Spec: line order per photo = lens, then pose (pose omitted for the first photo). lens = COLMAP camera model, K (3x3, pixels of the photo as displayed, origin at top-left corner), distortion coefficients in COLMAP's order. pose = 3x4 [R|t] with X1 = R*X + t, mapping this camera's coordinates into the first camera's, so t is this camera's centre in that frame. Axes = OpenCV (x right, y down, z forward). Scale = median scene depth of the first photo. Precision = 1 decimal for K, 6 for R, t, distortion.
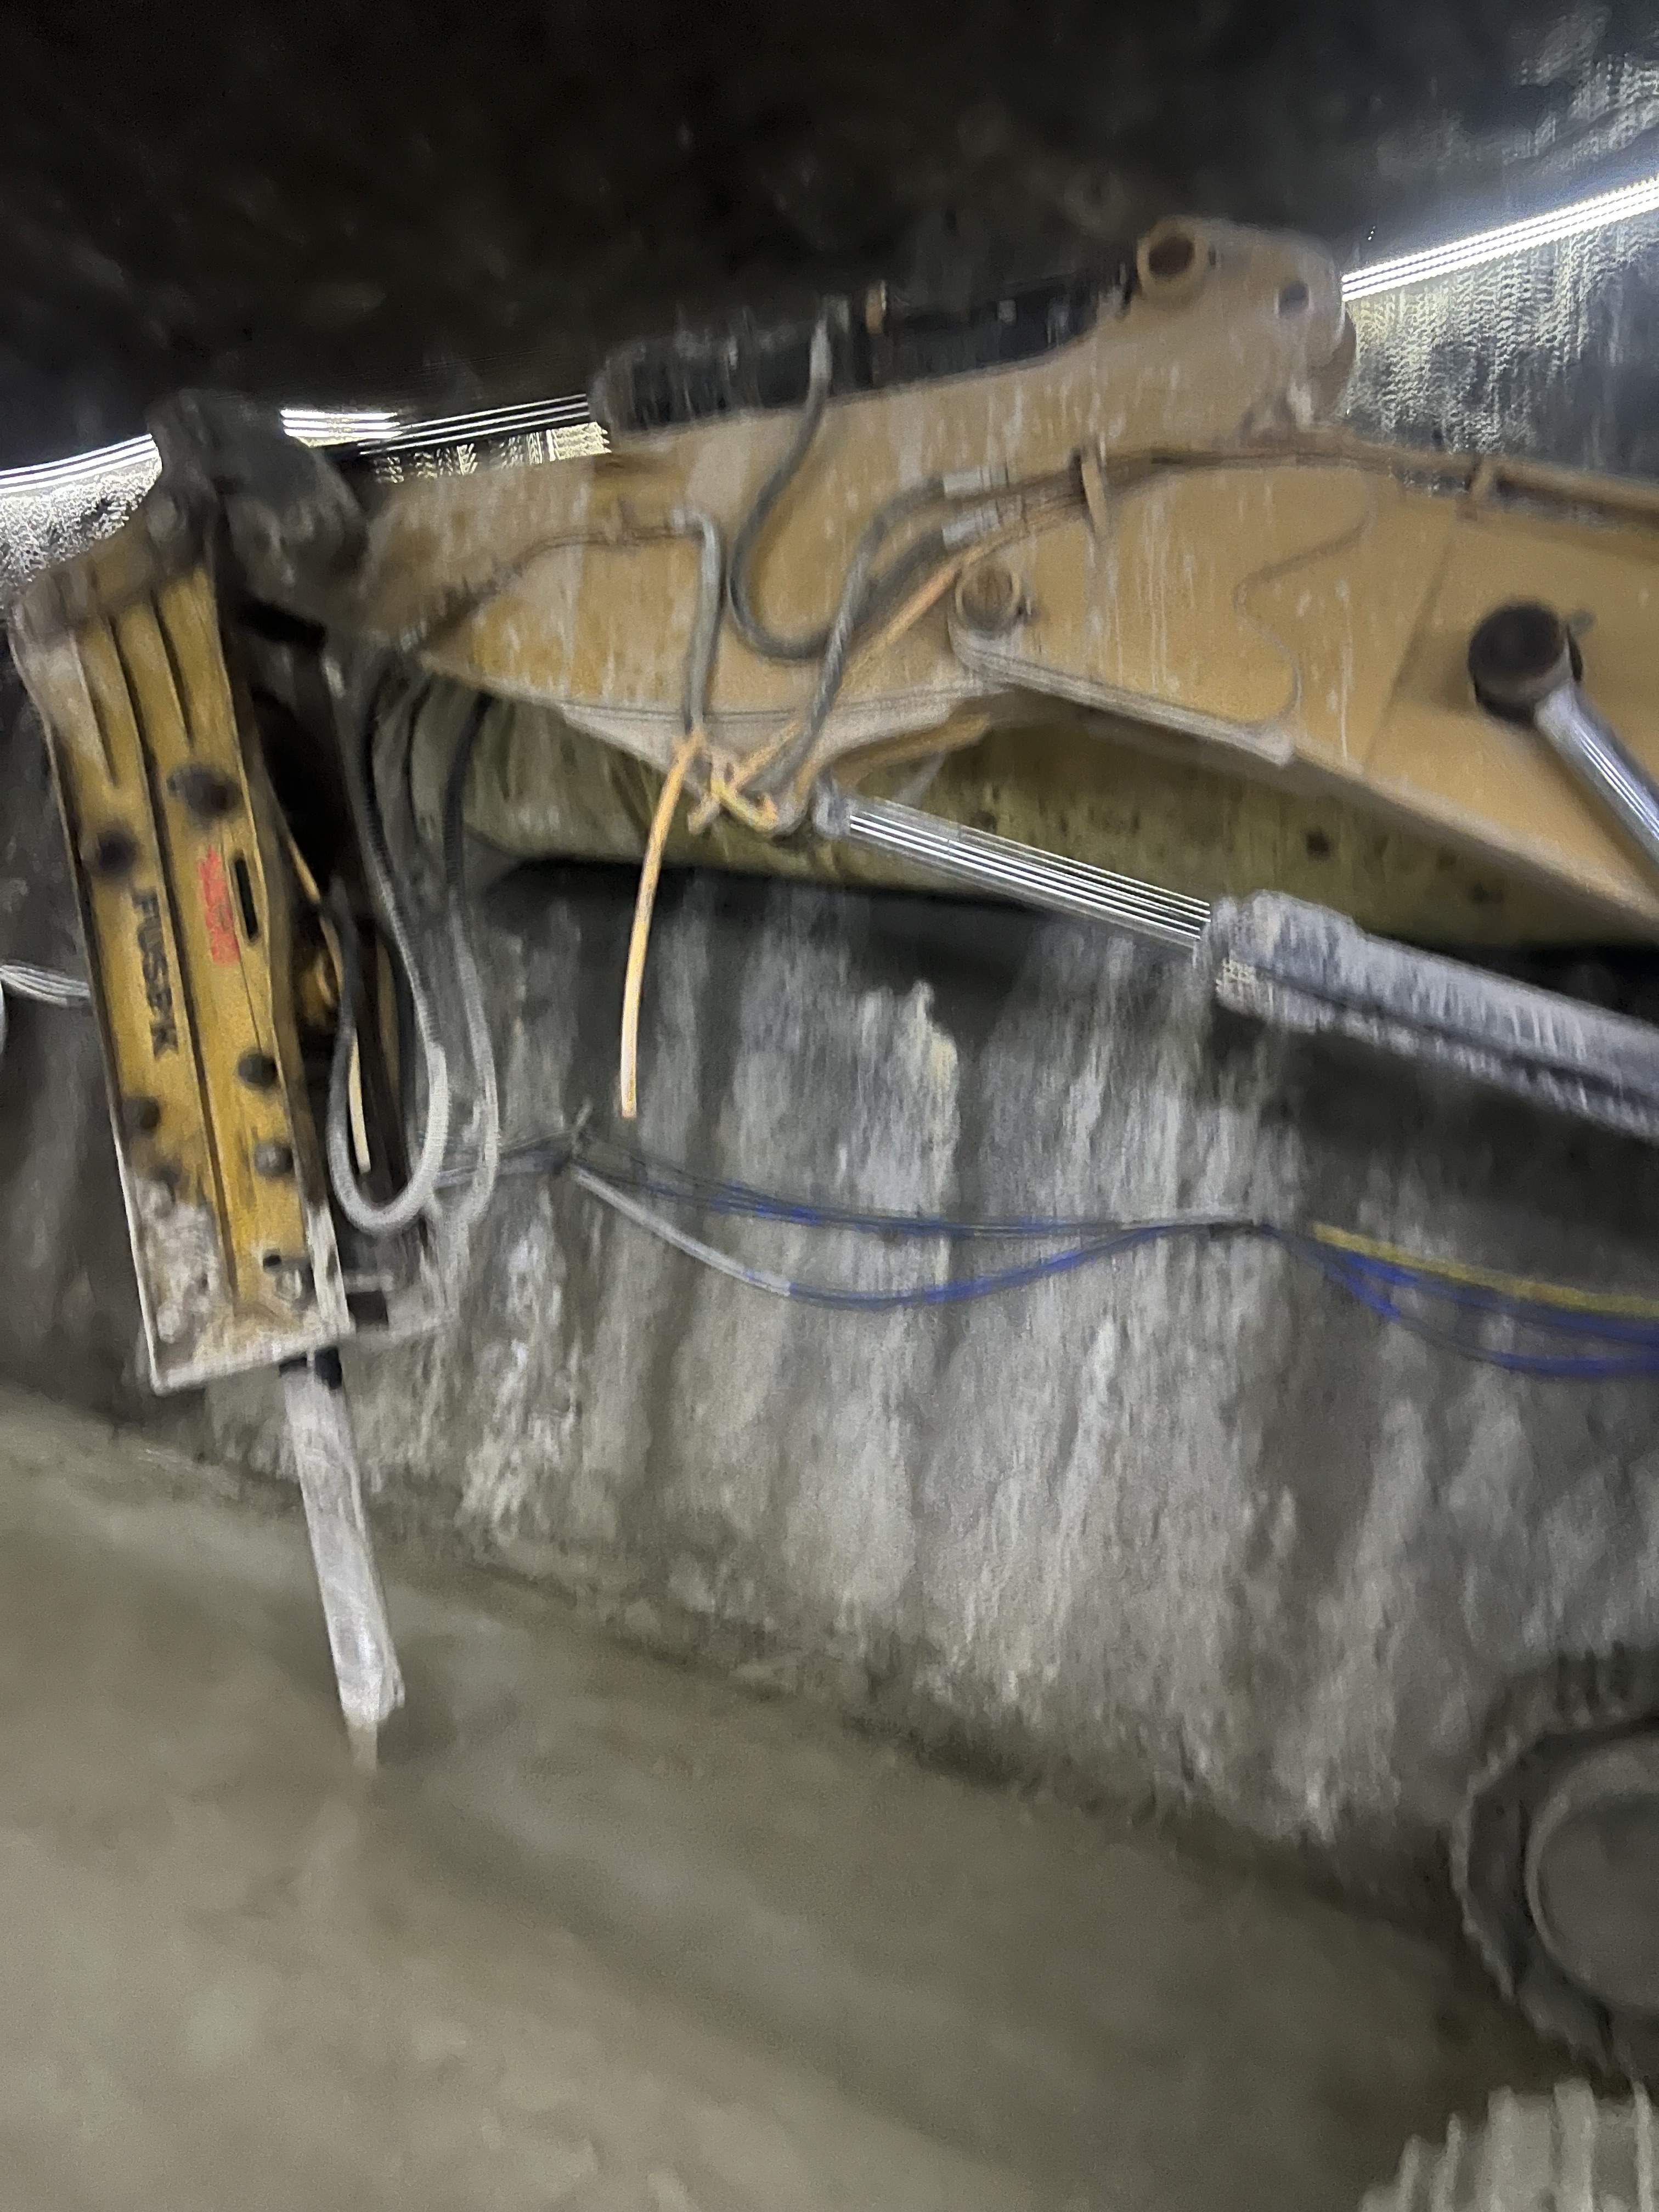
lens RADIAL K [[1666.8, 0, 829.5], [0, 1666.8, 1106.0], [0, 0, 1]] dist [0.000258, -0.000187]
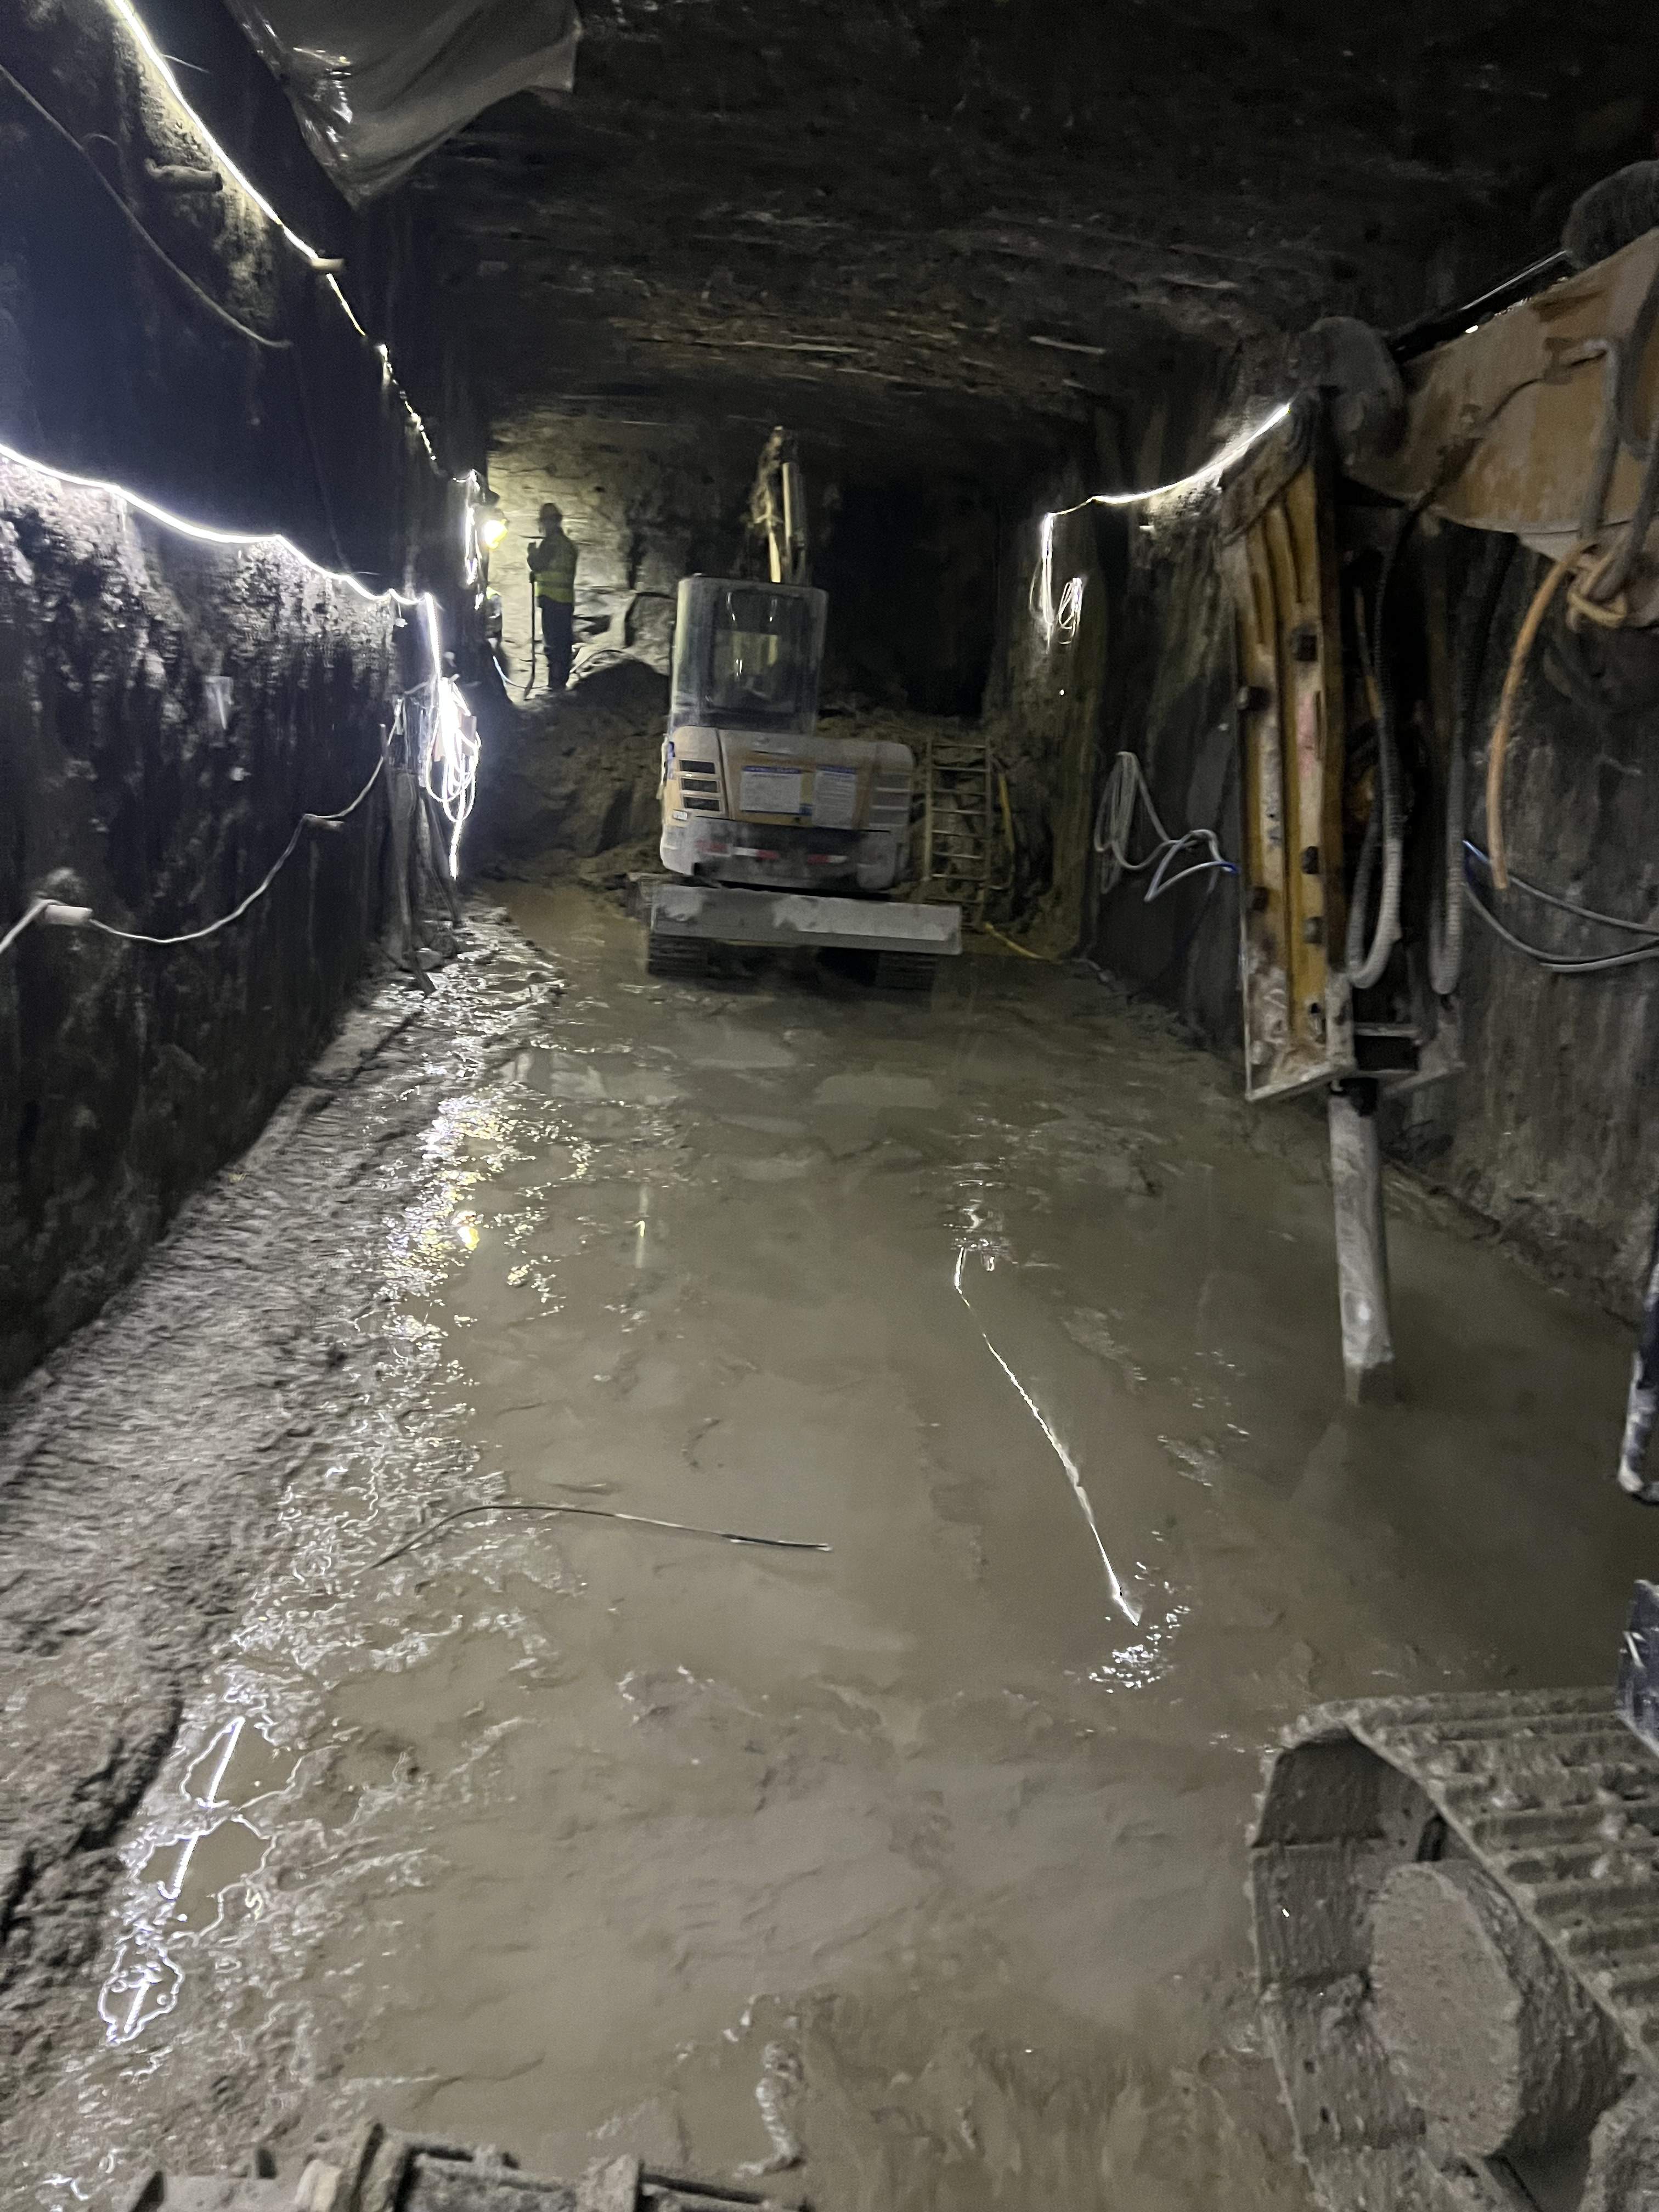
lens RADIAL K [[1666.8, 0, 829.5], [0, 1666.8, 1106.0], [0, 0, 1]] dist [0.000258, -0.000187]
pose [[0.612832, 0.083995, -0.785736, 0.446295], [0.010643, 0.993367, 0.114492, 0.013394], [0.790142, -0.078527, 0.607873, -0.093800]]
